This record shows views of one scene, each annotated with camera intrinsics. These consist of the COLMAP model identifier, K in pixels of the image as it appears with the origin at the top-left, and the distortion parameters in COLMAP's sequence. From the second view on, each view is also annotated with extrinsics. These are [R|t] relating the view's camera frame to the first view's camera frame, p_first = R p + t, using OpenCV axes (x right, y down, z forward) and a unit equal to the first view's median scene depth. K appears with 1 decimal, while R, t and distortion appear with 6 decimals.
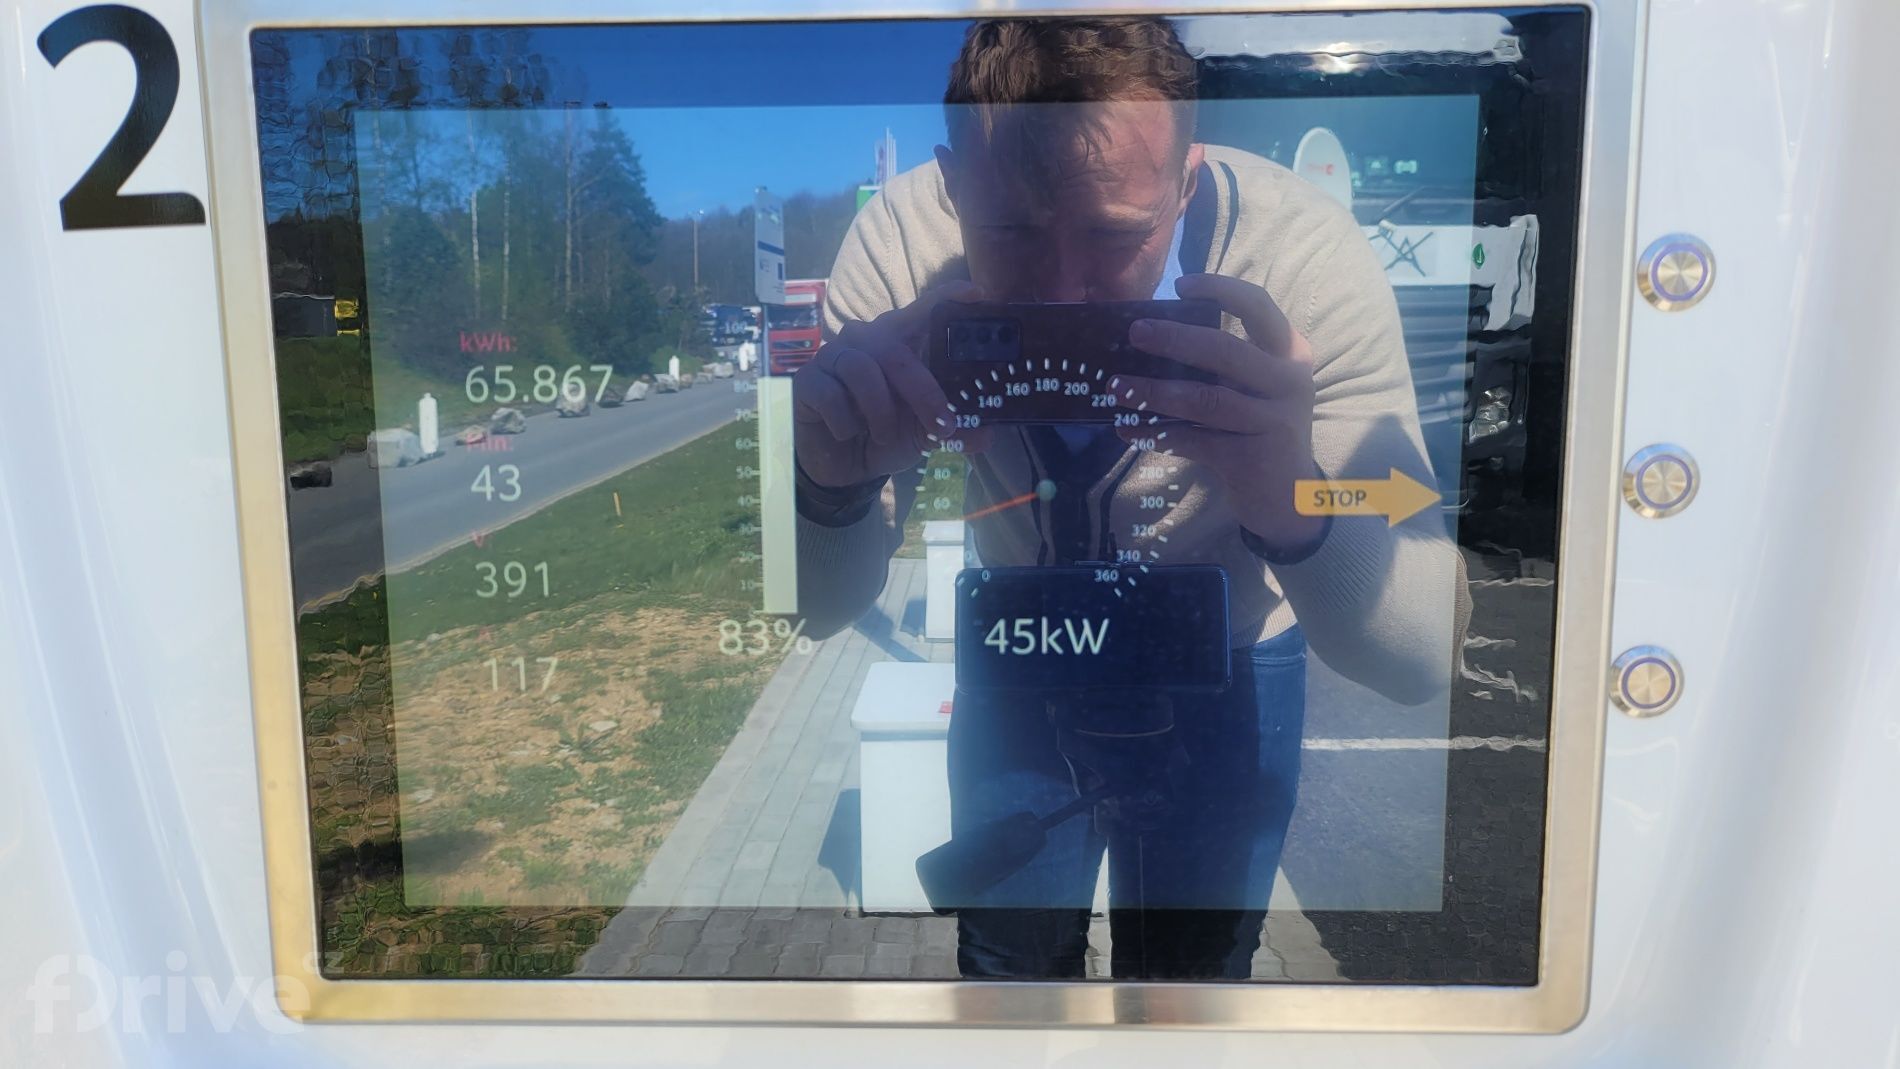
lens RADIAL K [[1380.0, 0, 913.1], [0, 1380.0, 541.9], [0, 0, 1]] dist [0.019568, -0.023879]
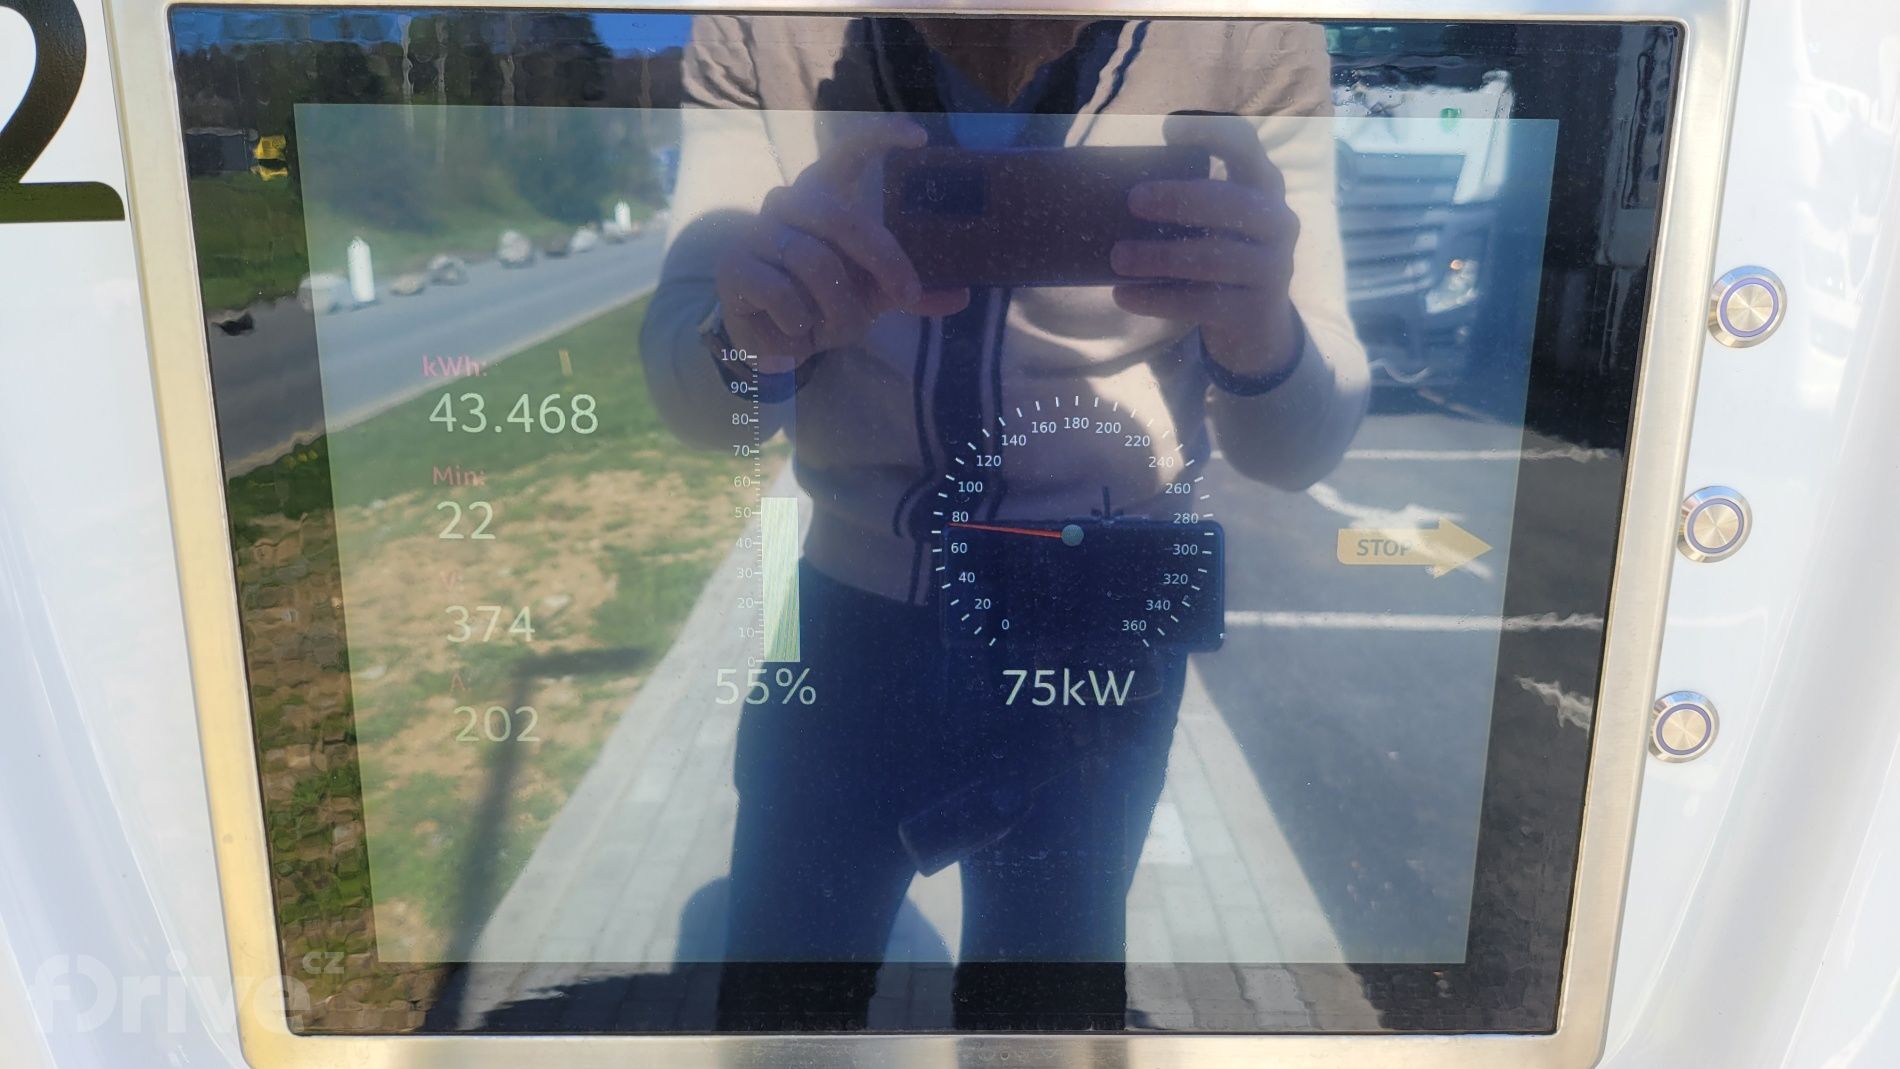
lens RADIAL K [[1380.0, 0, 936.9], [0, 1380.0, 527.9], [0, 0, 1]] dist [0.019568, -0.023879]
pose [[0.998572, 0.005993, 0.053091, -0.041927], [-0.011287, 0.994924, 0.099997, -0.129026], [-0.052222, -0.100453, 0.993570, 0.081838]]
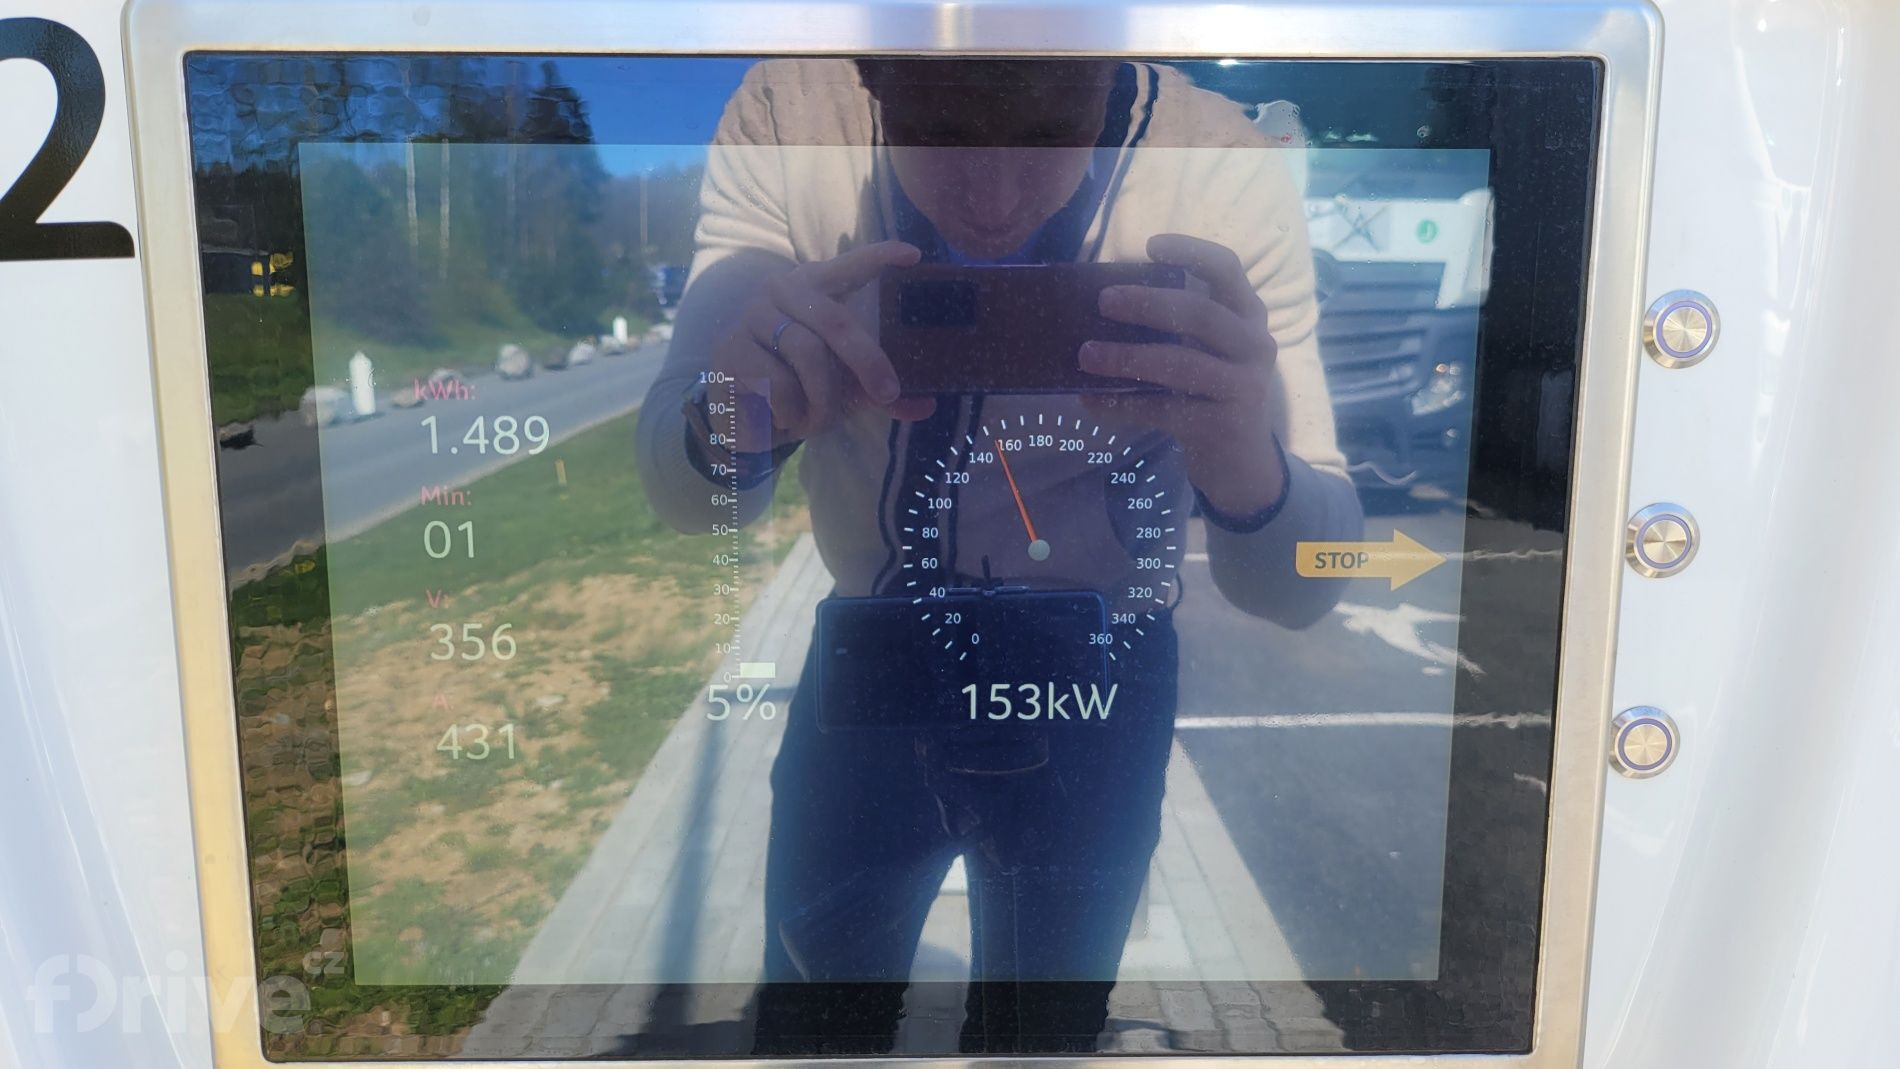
lens RADIAL K [[1380.0, 0, 929.7], [0, 1380.0, 521.9], [0, 0, 1]] dist [0.019568, -0.023879]
pose [[0.998694, 0.003450, 0.050979, -0.026898], [-0.004203, 0.999884, 0.014664, -0.068169], [-0.050923, -0.014859, 0.998592, 0.047364]]
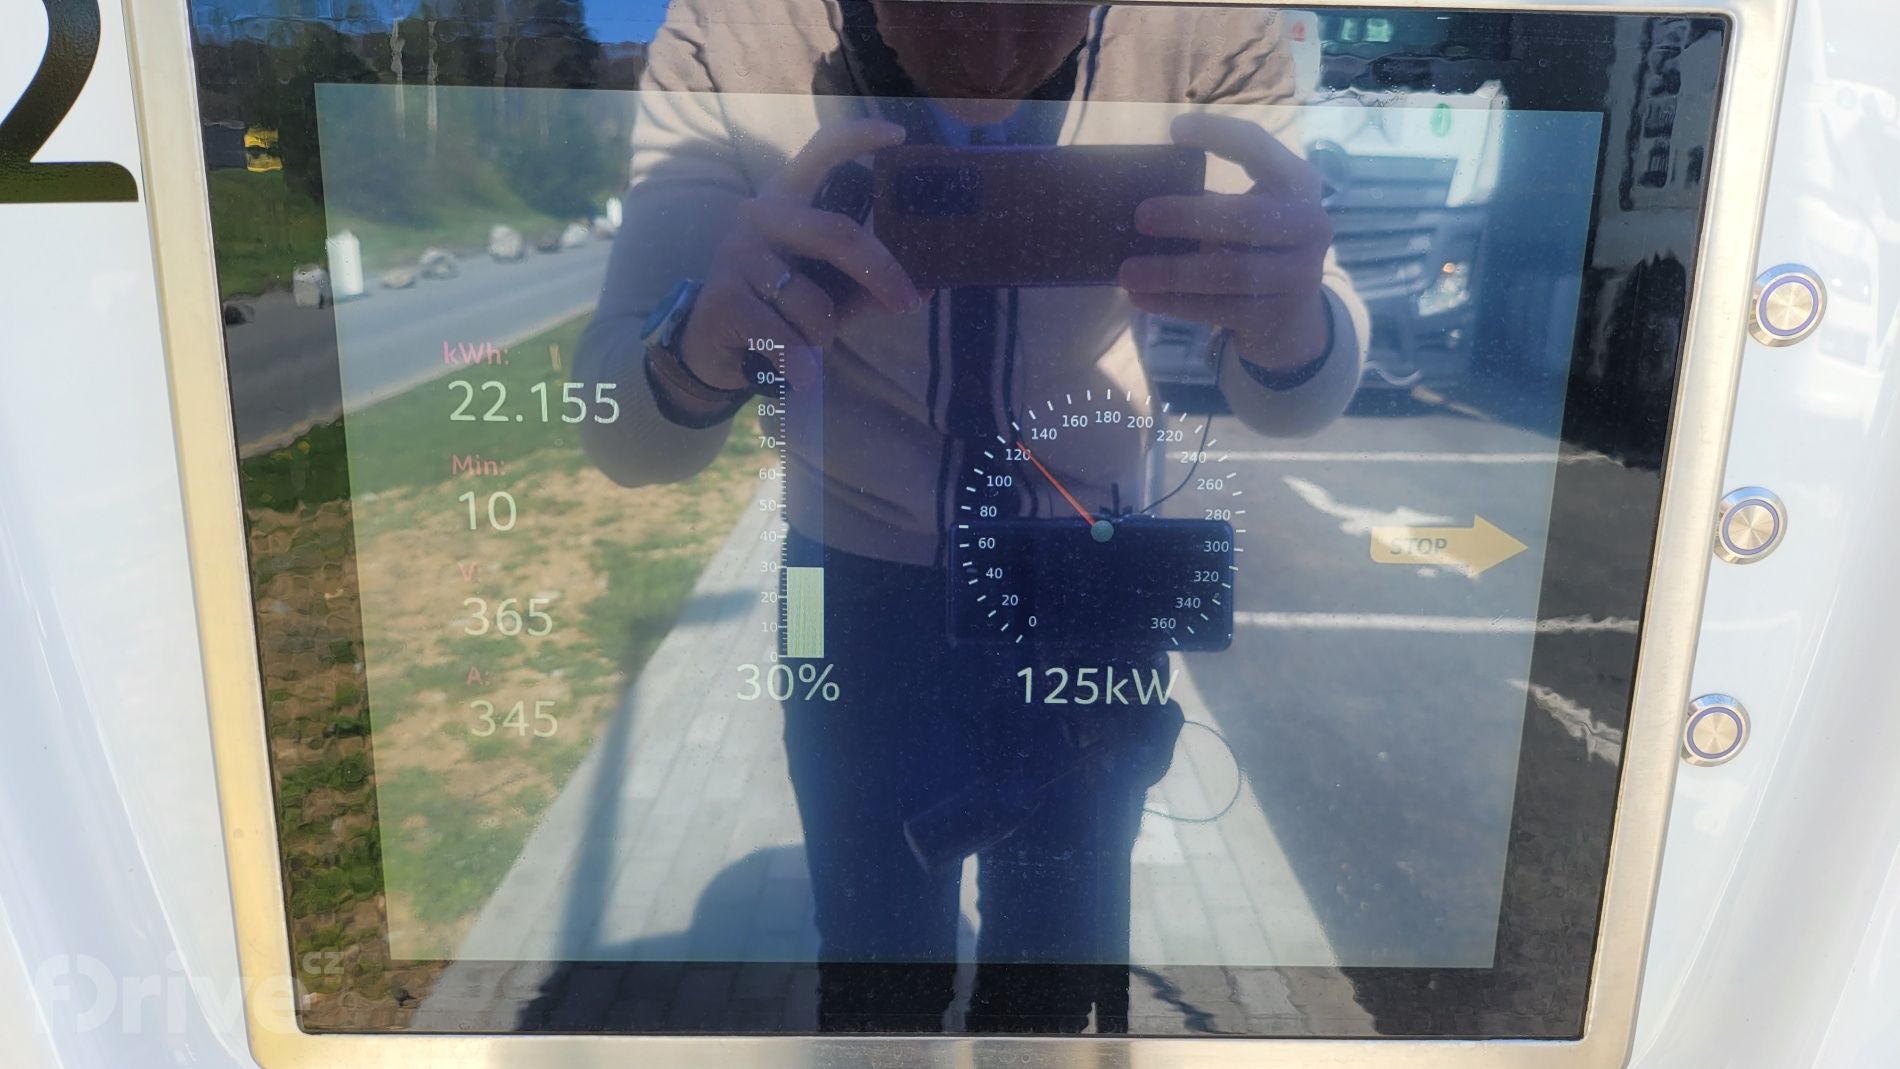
lens RADIAL K [[1380.0, 0, 932.7], [0, 1380.0, 531.2], [0, 0, 1]] dist [0.019568, -0.023879]
pose [[0.998159, 0.014007, 0.059014, -0.066440], [-0.020053, 0.994465, 0.103139, -0.124406], [-0.057243, -0.104133, 0.992915, 0.097633]]
